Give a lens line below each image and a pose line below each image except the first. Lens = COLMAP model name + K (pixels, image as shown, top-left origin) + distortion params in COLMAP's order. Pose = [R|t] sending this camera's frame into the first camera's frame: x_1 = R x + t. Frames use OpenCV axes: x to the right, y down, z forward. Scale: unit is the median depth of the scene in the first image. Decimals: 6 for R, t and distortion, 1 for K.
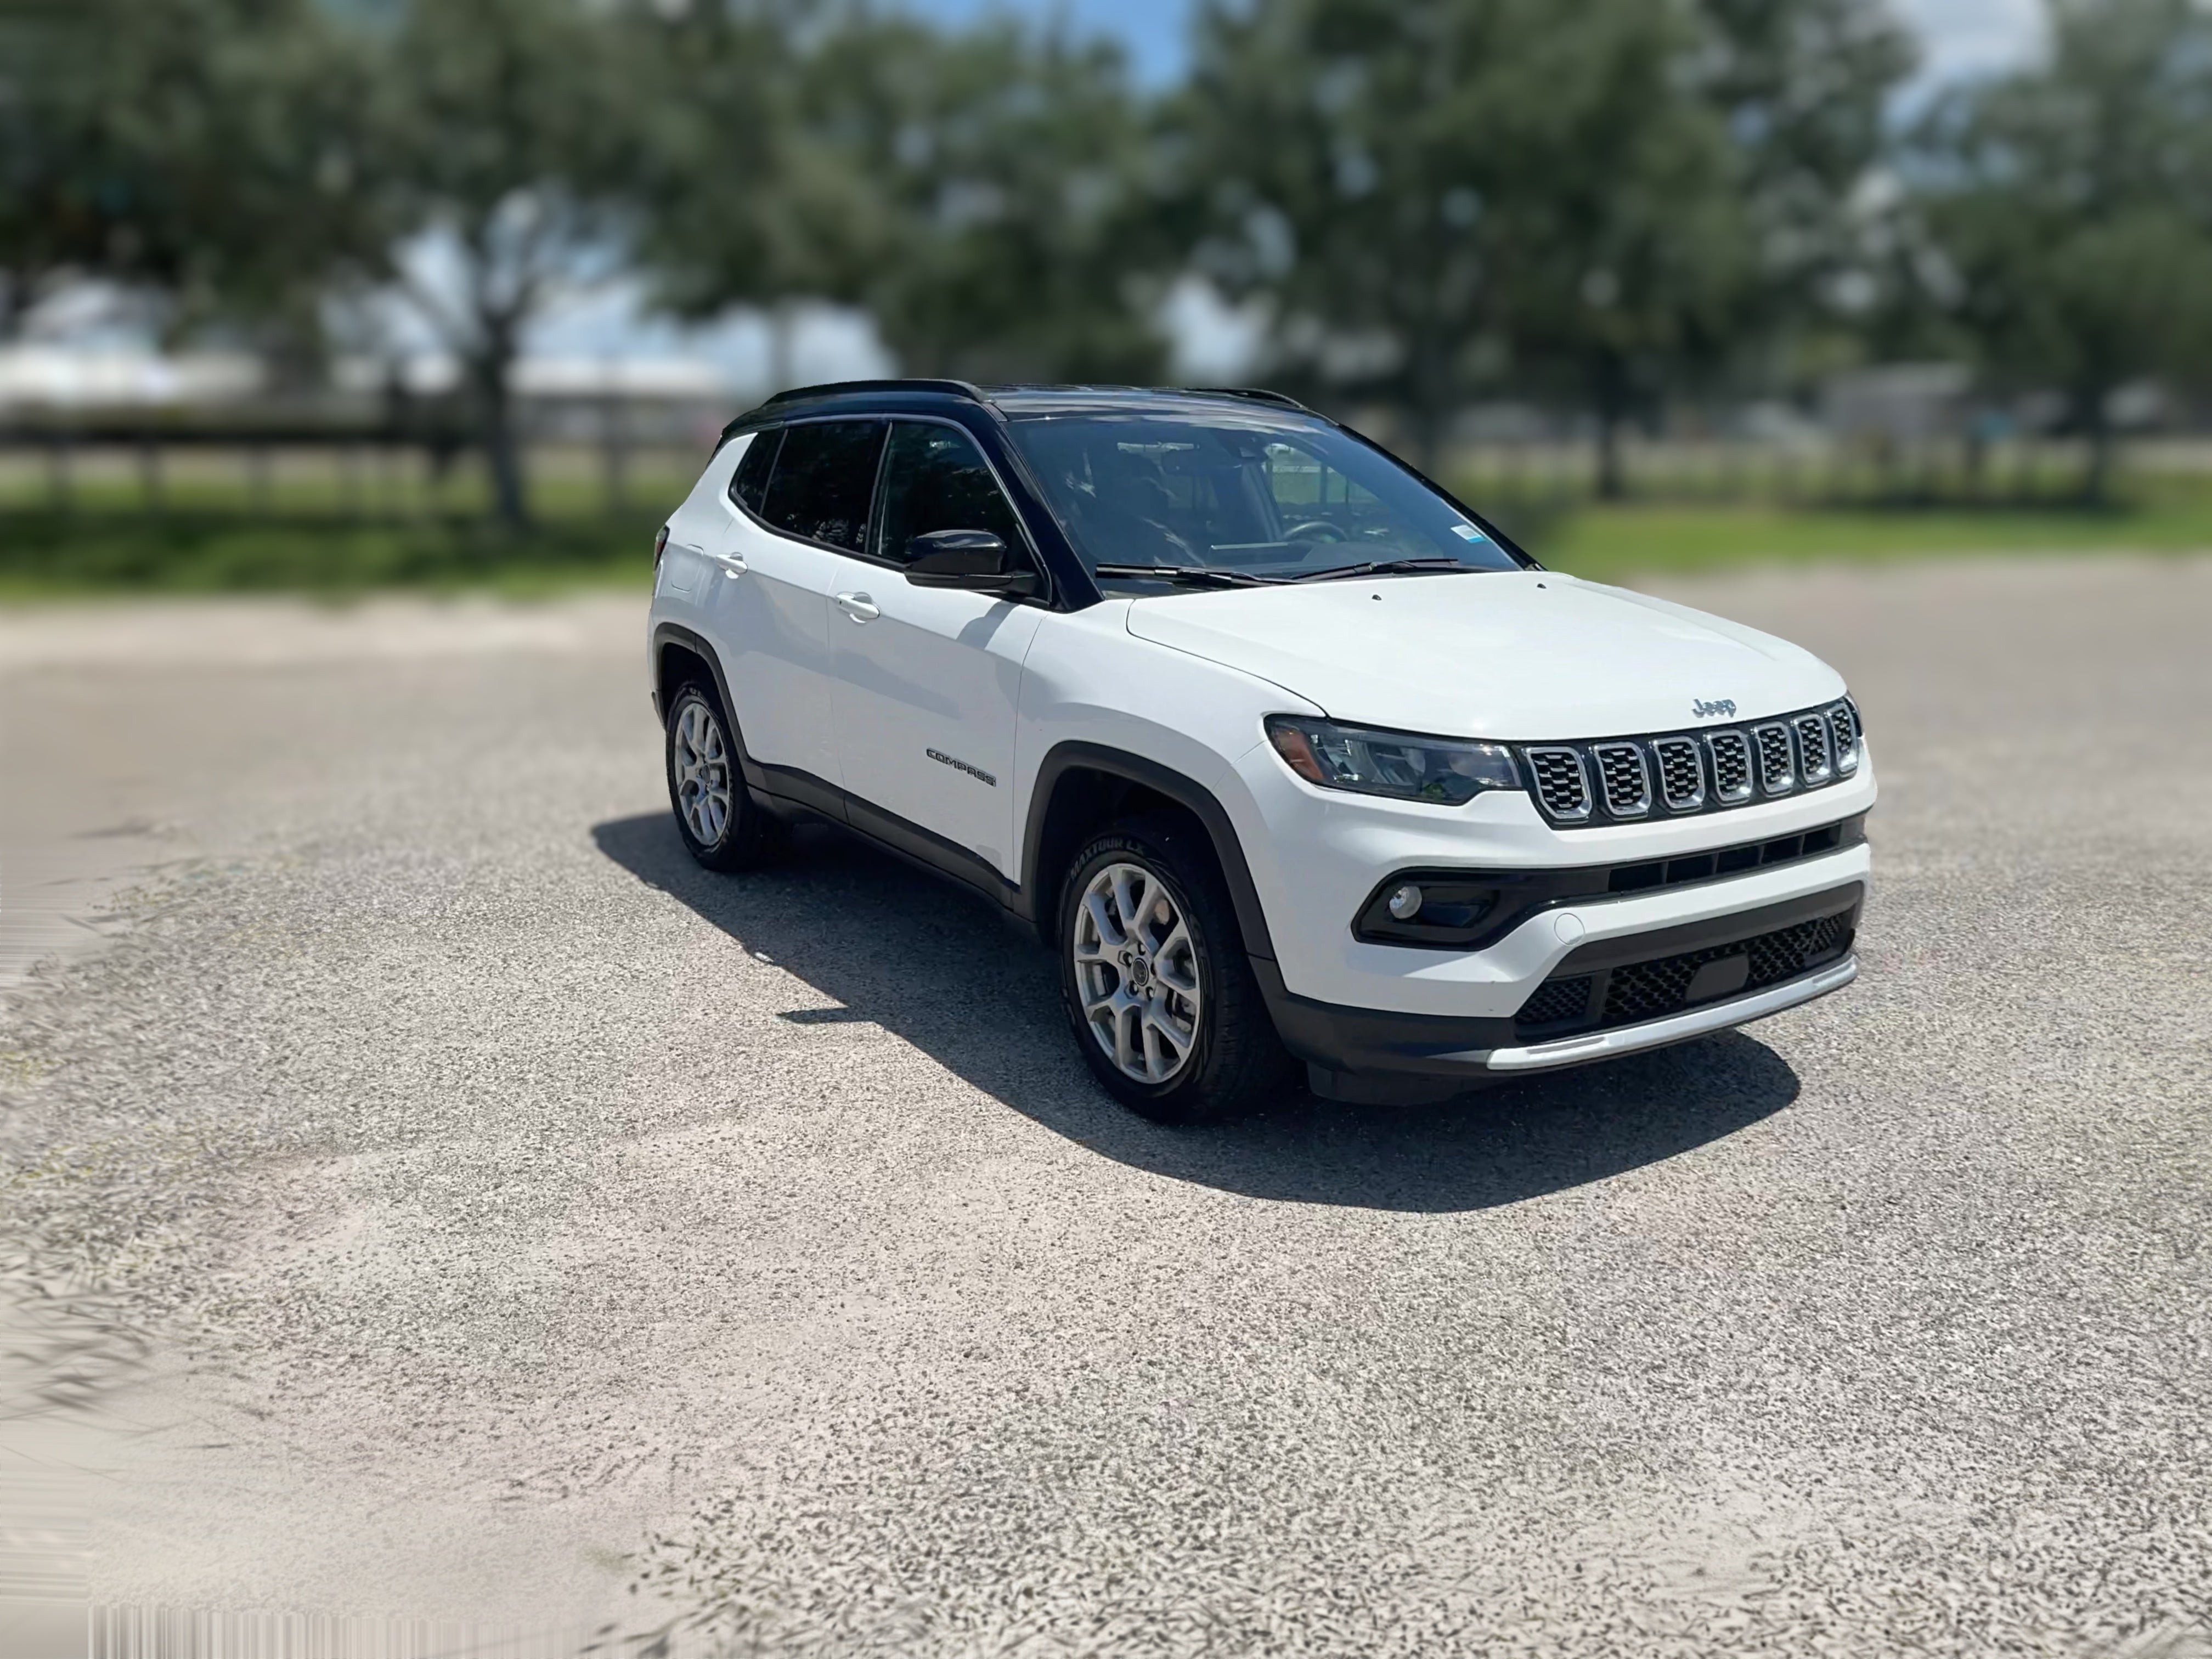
lens RADIAL K [[1718.9, 0, 1076.9], [0, 1718.9, 859.4], [0, 0, 1]] dist [0.022989, -0.015545]
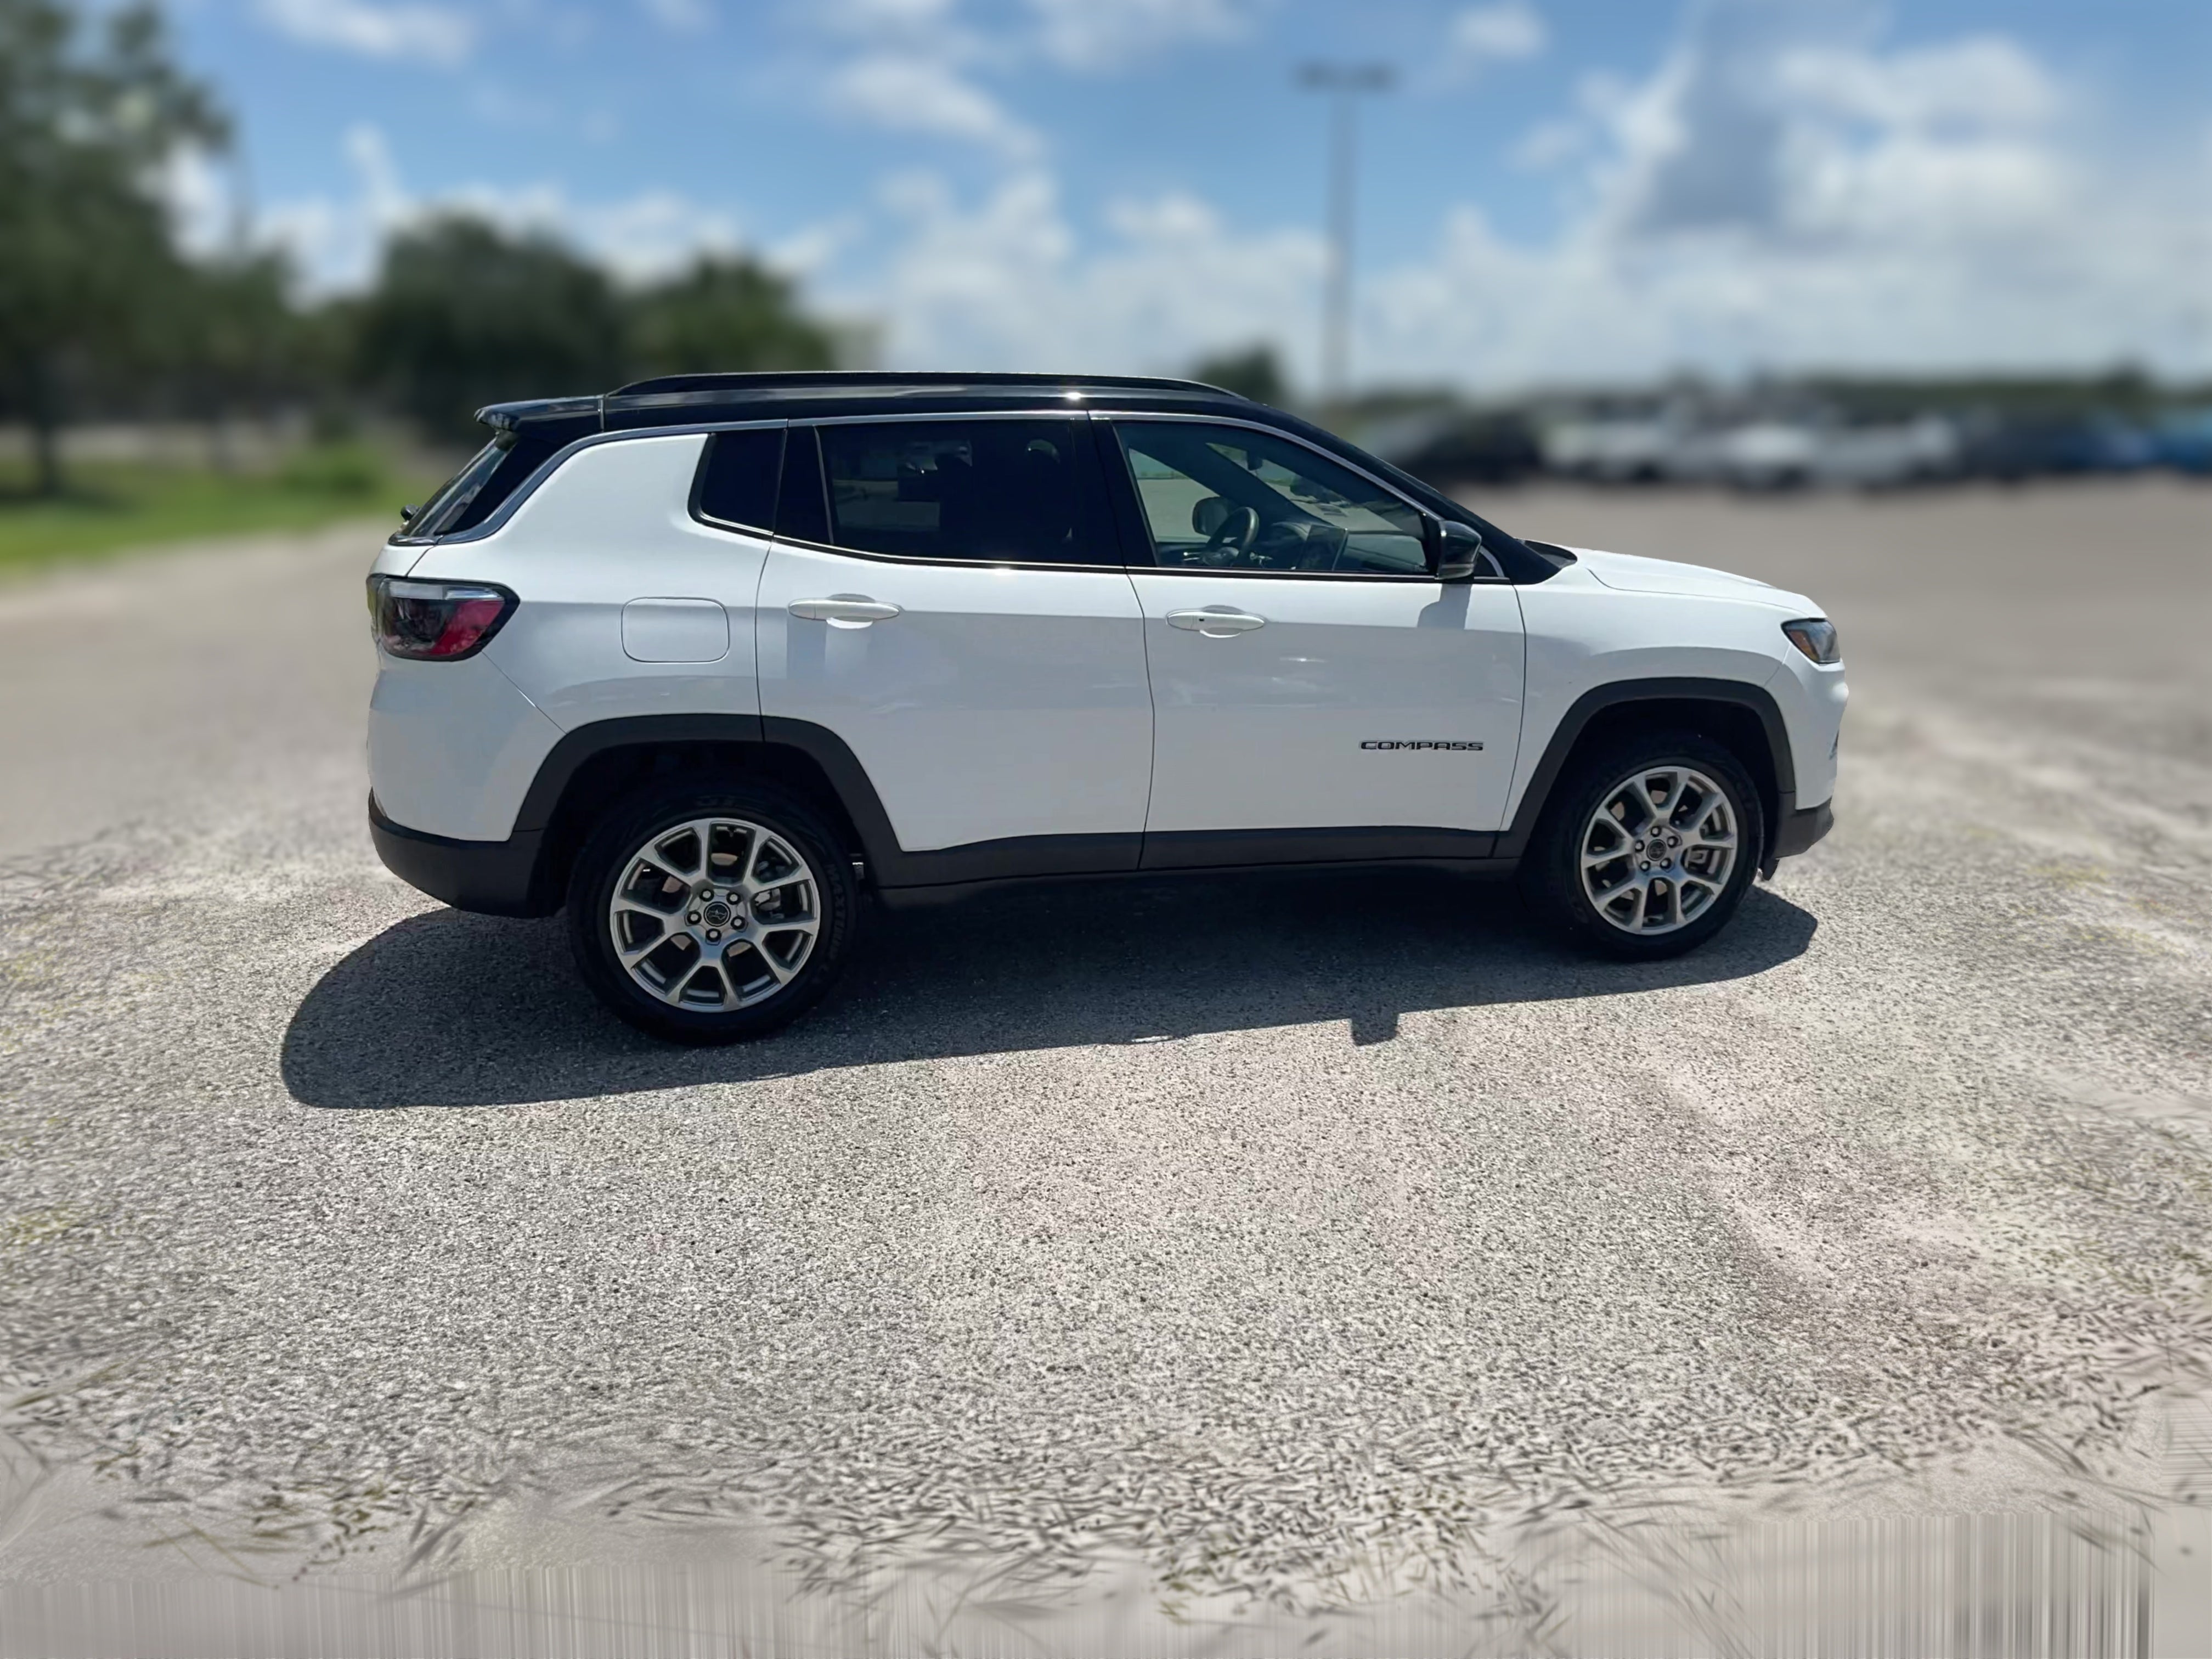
lens RADIAL K [[1642.8, 0, 1125.2], [0, 1642.8, 842.4], [0, 0, 1]] dist [0.015446, -0.028199]
pose [[0.304477, -0.237056, 0.922550, -0.952360], [0.231239, 0.957958, 0.169837, -0.188009], [-0.924025, 0.161618, 0.346493, 0.735299]]
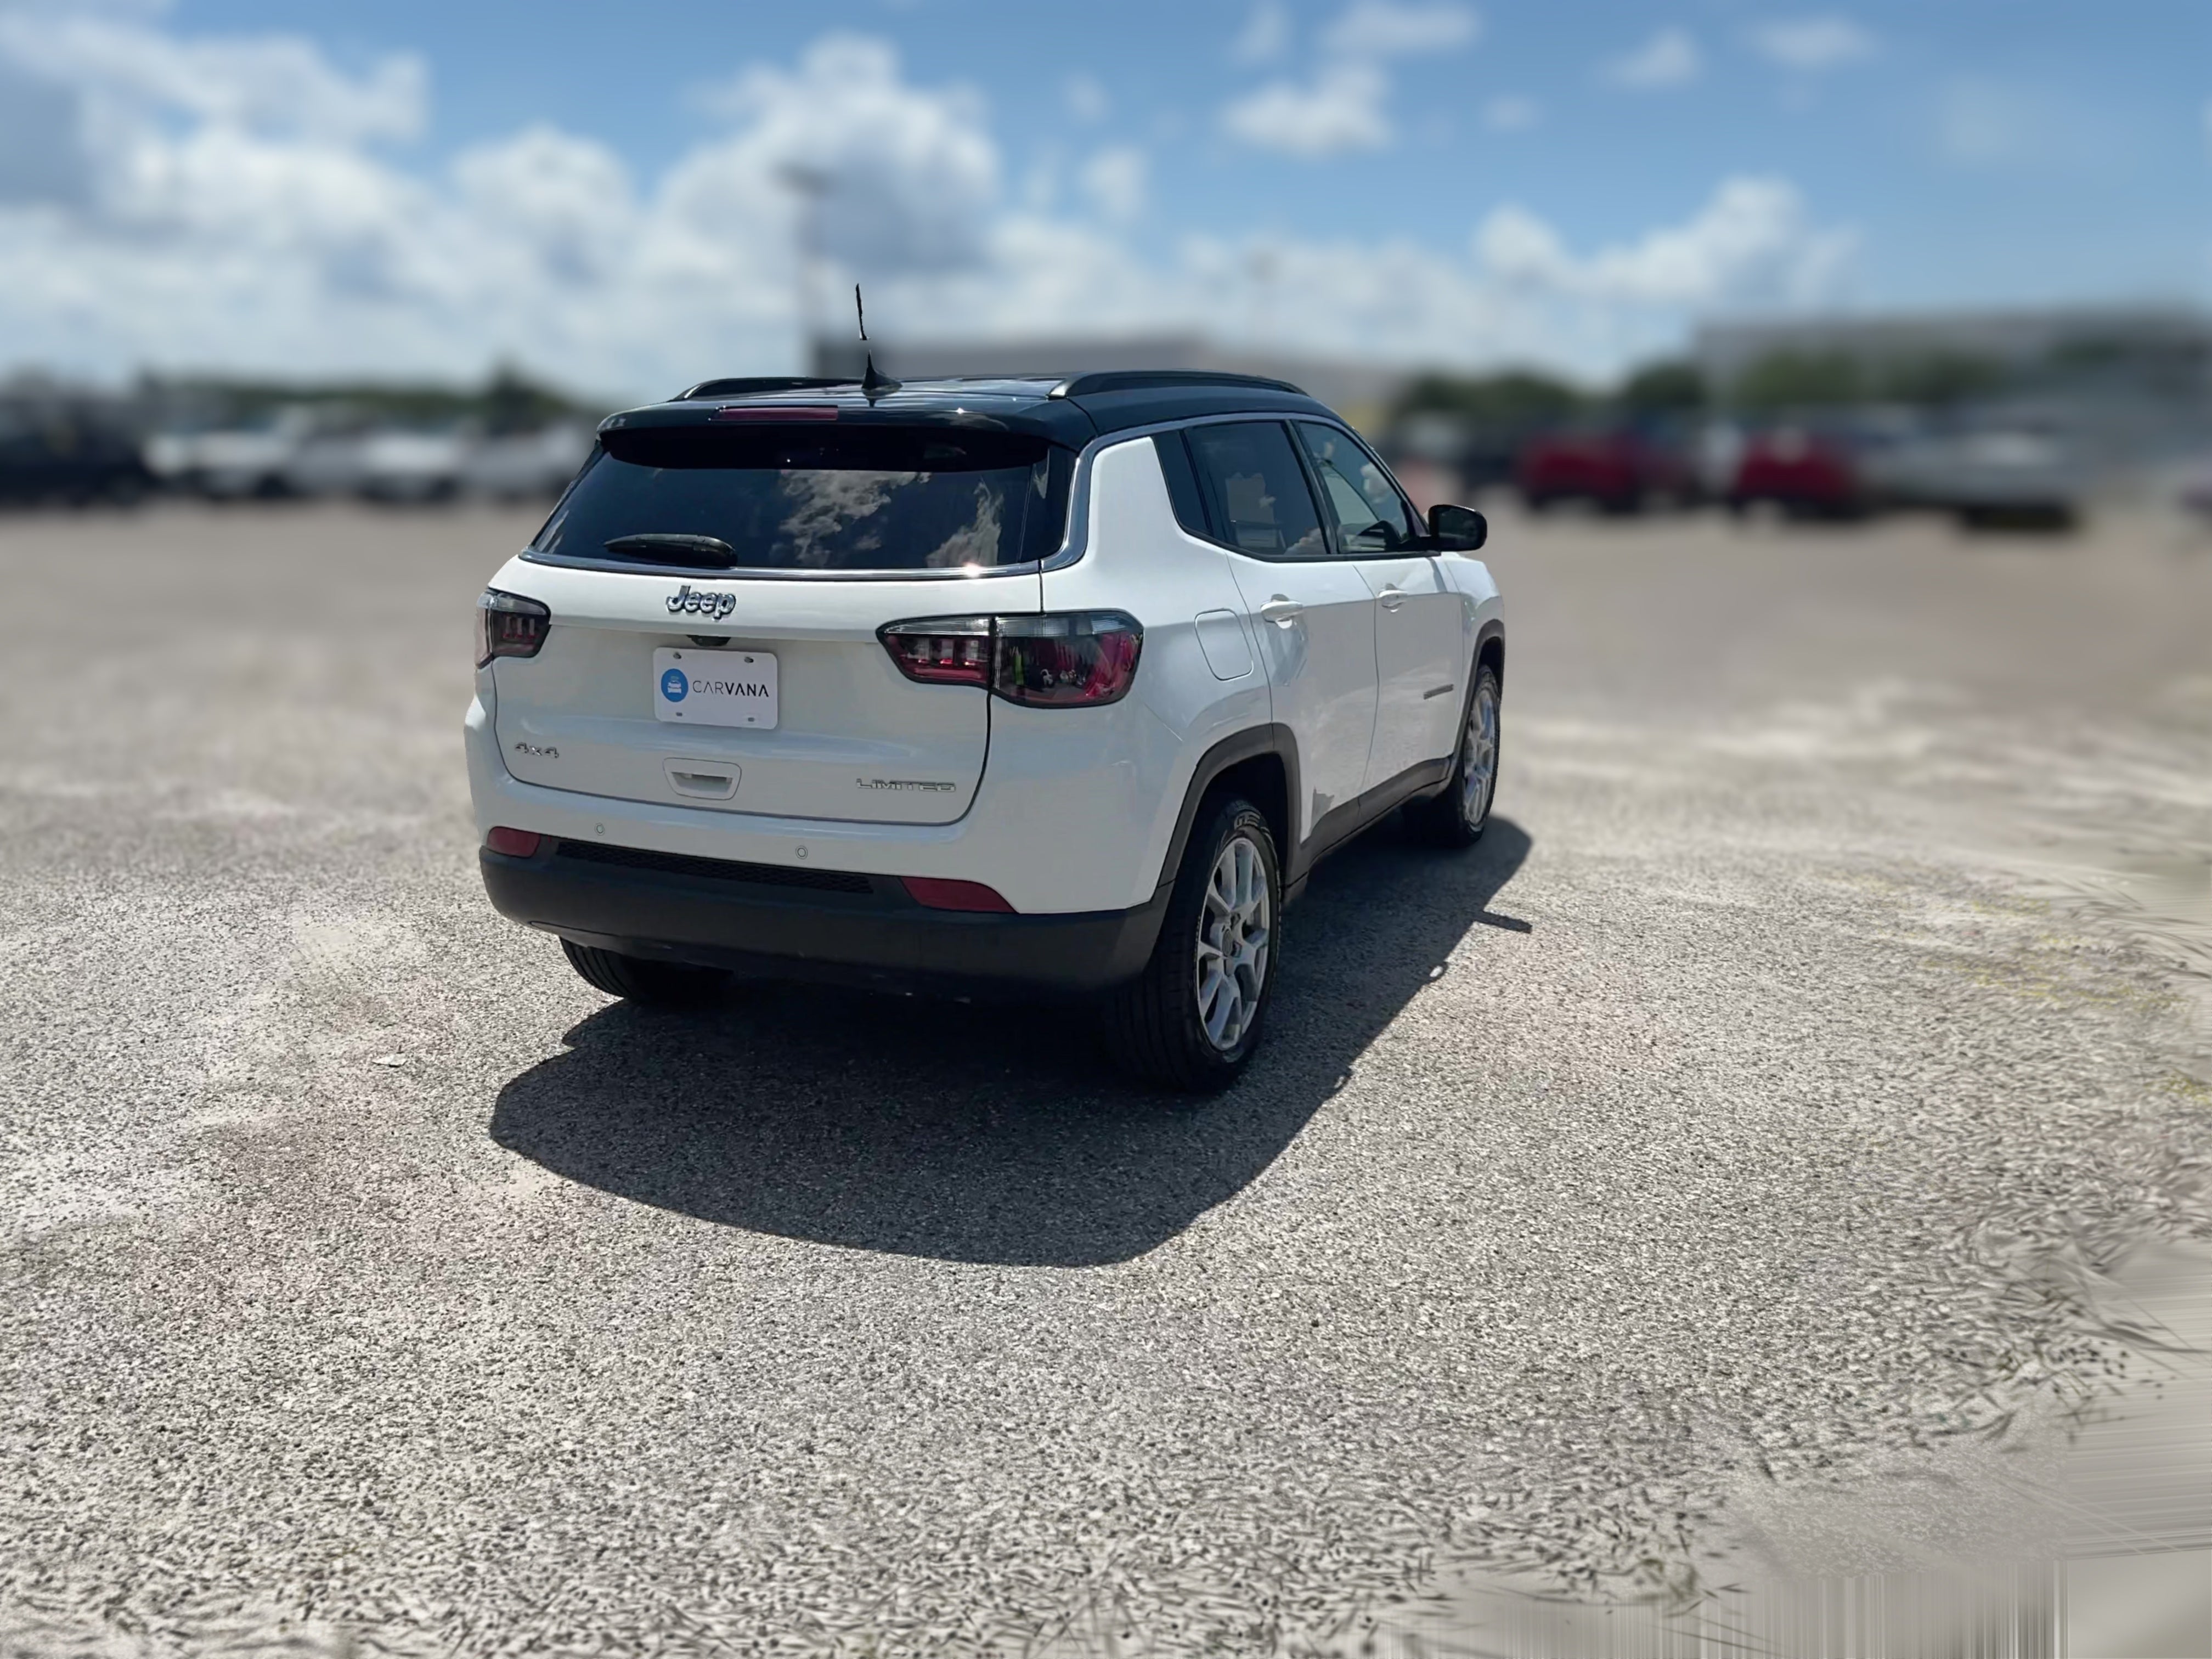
lens RADIAL K [[1757.0, 0, 1115.3], [0, 1757.0, 810.8], [0, 0, 1]] dist [0.000513, -0.011237]
pose [[-0.558329, -0.176579, 0.810610, -0.892645], [0.205818, 0.917059, 0.341529, -0.411973], [-0.803684, 0.357523, -0.475677, 1.631784]]
